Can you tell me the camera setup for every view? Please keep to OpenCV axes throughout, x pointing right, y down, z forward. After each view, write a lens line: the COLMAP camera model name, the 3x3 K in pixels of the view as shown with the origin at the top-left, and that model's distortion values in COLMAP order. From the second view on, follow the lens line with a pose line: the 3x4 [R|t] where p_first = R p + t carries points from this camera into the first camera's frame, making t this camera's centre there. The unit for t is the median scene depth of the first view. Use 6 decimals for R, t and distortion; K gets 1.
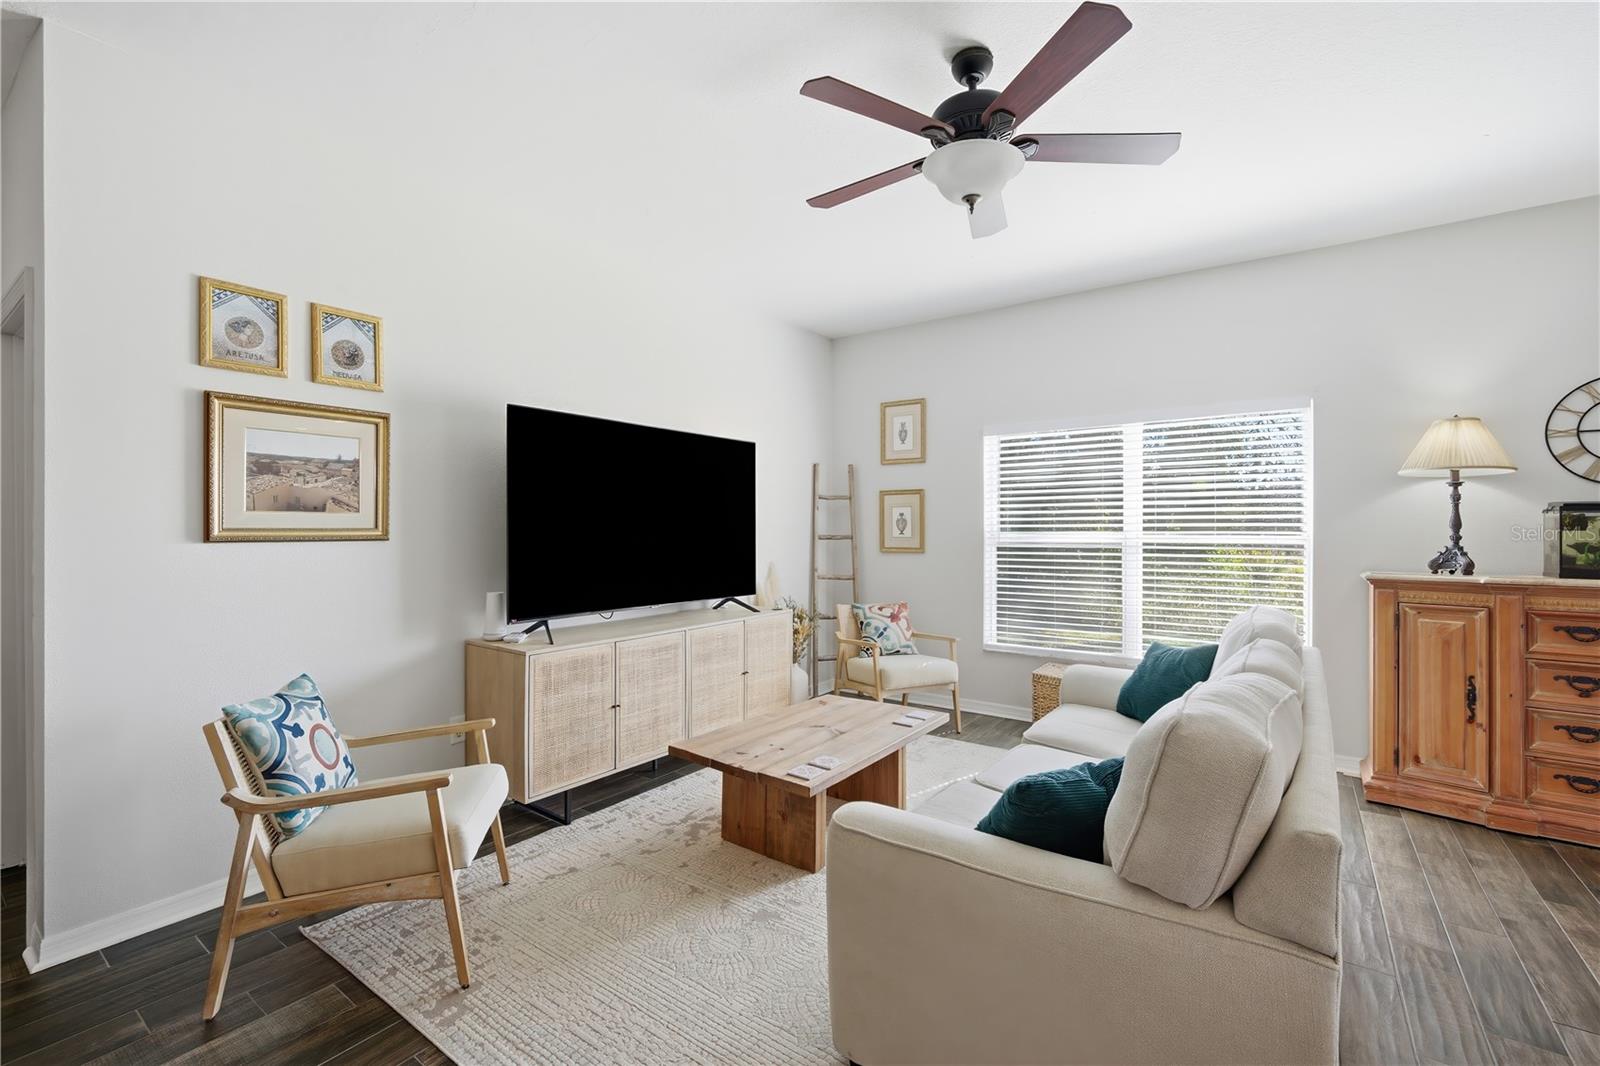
lens RADIAL K [[694.2, 0, 790.8], [0, 694.2, 529.2], [0, 0, 1]] dist [-0.014153, 0.004808]
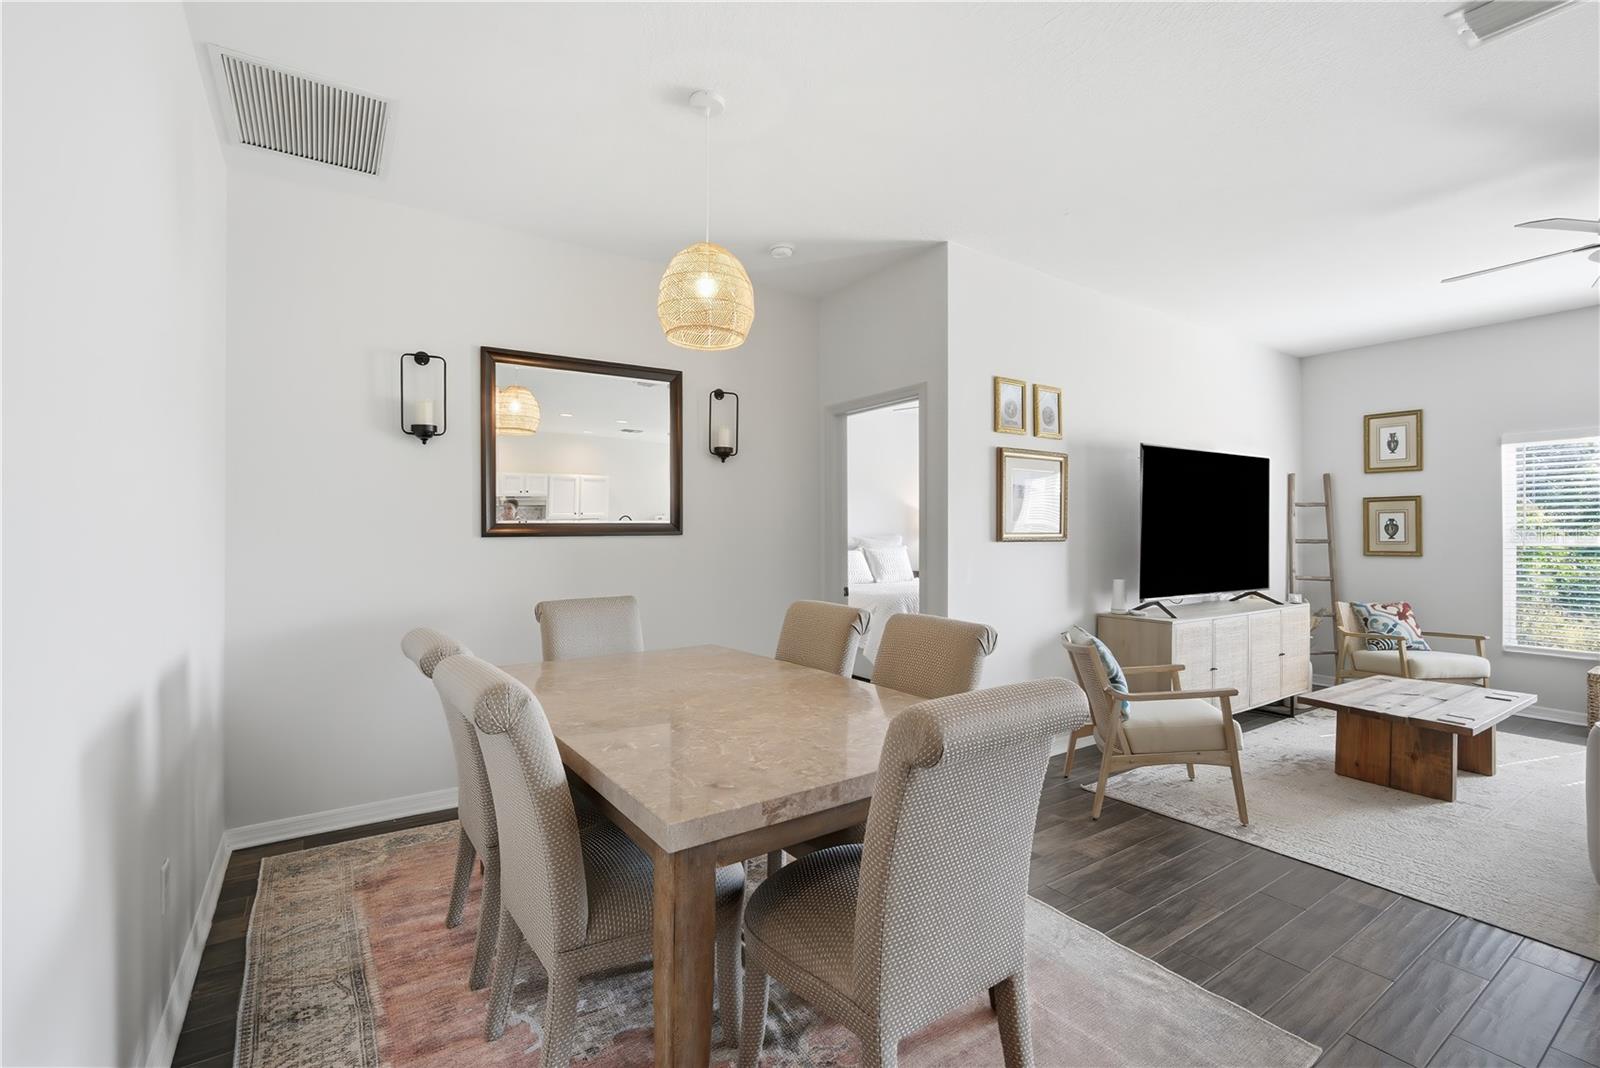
lens RADIAL K [[705.7, 0, 788.7], [0, 705.7, 529.1], [0, 0, 1]] dist [-0.009438, 0.000653]
pose [[0.938052, -0.001713, -0.346489, -0.550477], [-0.000799, 0.999974, -0.007106, 0.001468], [0.346492, 0.006943, 0.938027, -0.531185]]
